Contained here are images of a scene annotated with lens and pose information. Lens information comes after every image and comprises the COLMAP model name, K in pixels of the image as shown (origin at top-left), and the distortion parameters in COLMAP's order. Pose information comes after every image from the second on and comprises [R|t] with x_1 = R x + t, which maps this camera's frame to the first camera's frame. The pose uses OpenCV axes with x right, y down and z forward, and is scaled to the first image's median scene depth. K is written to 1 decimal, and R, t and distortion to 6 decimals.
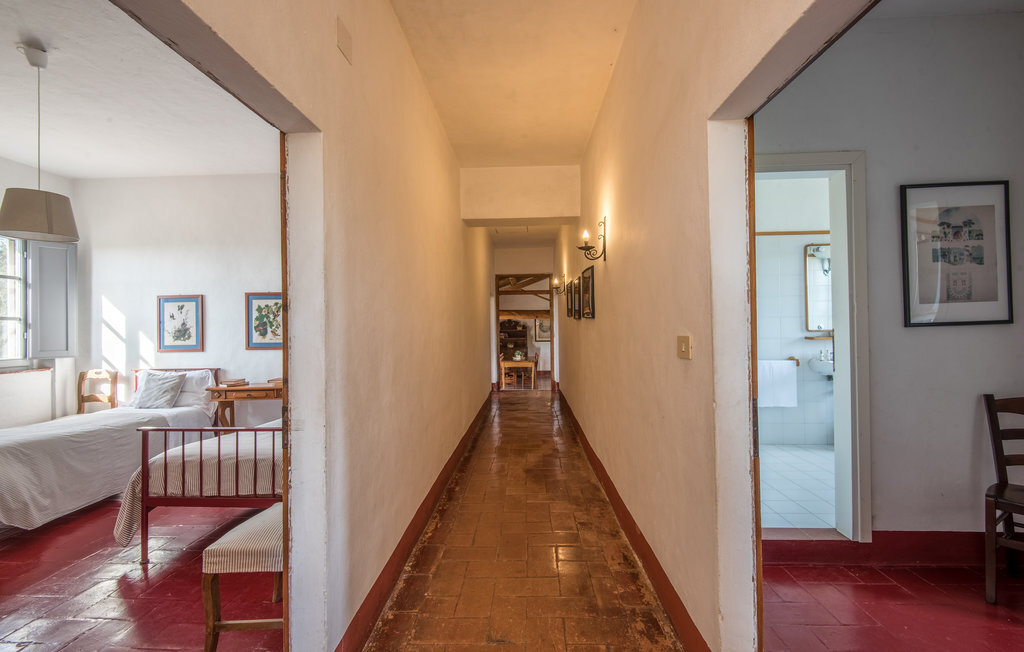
lens RADIAL K [[444.8, 0, 512.0], [0, 444.8, 326.0], [0, 0, 1]] dist [0.013618, -0.009513]
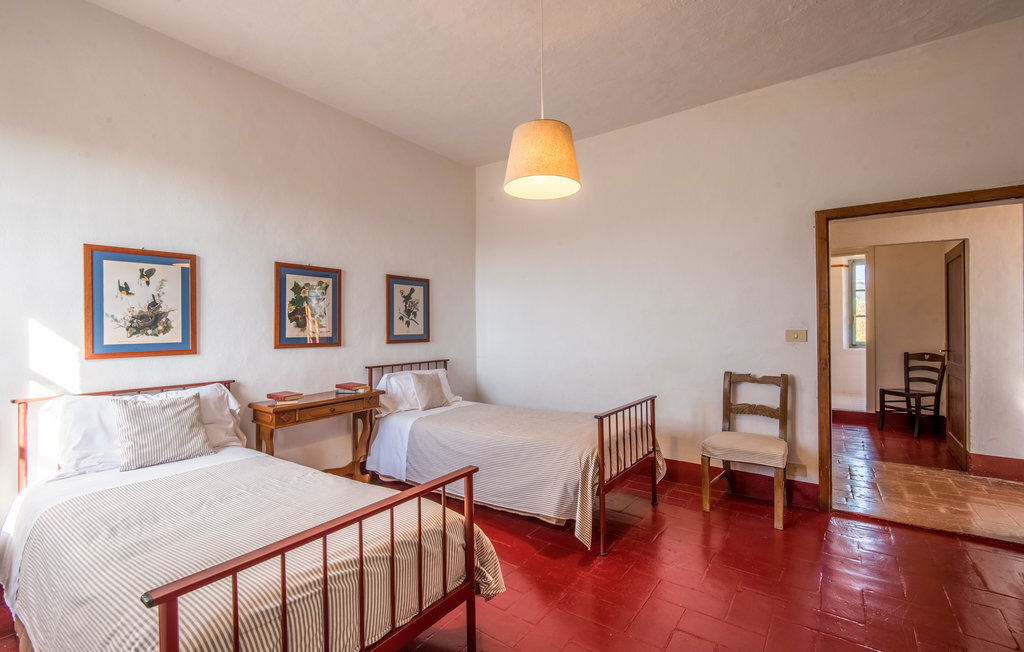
lens RADIAL K [[444.8, 0, 512.0], [0, 444.8, 326.0], [0, 0, 1]] dist [0.013618, -0.009513]
pose [[0.543796, 0.011105, 0.839144, -1.026309], [-0.018344, 0.999831, -0.001343, 0.015589], [-0.839017, -0.014663, 0.543908, 0.371434]]
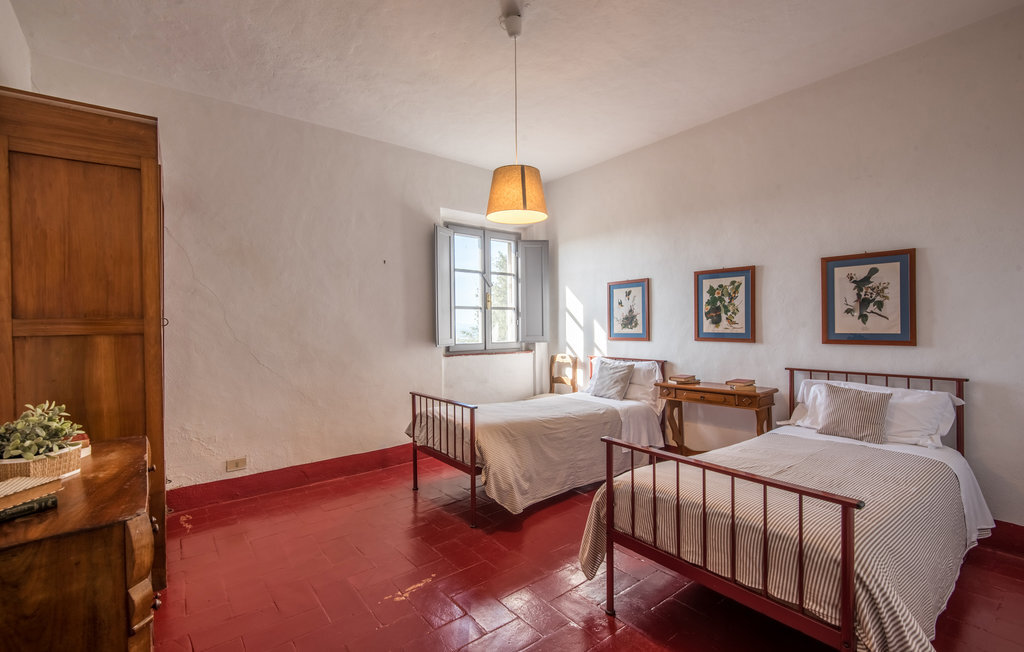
lens RADIAL K [[444.8, 0, 512.0], [0, 444.8, 326.0], [0, 0, 1]] dist [0.013618, -0.009513]
pose [[0.652734, 0.009307, -0.757530, -0.204591], [0.006524, 0.999818, 0.017905, 0.009596], [0.757559, -0.016629, 0.652555, 0.217039]]
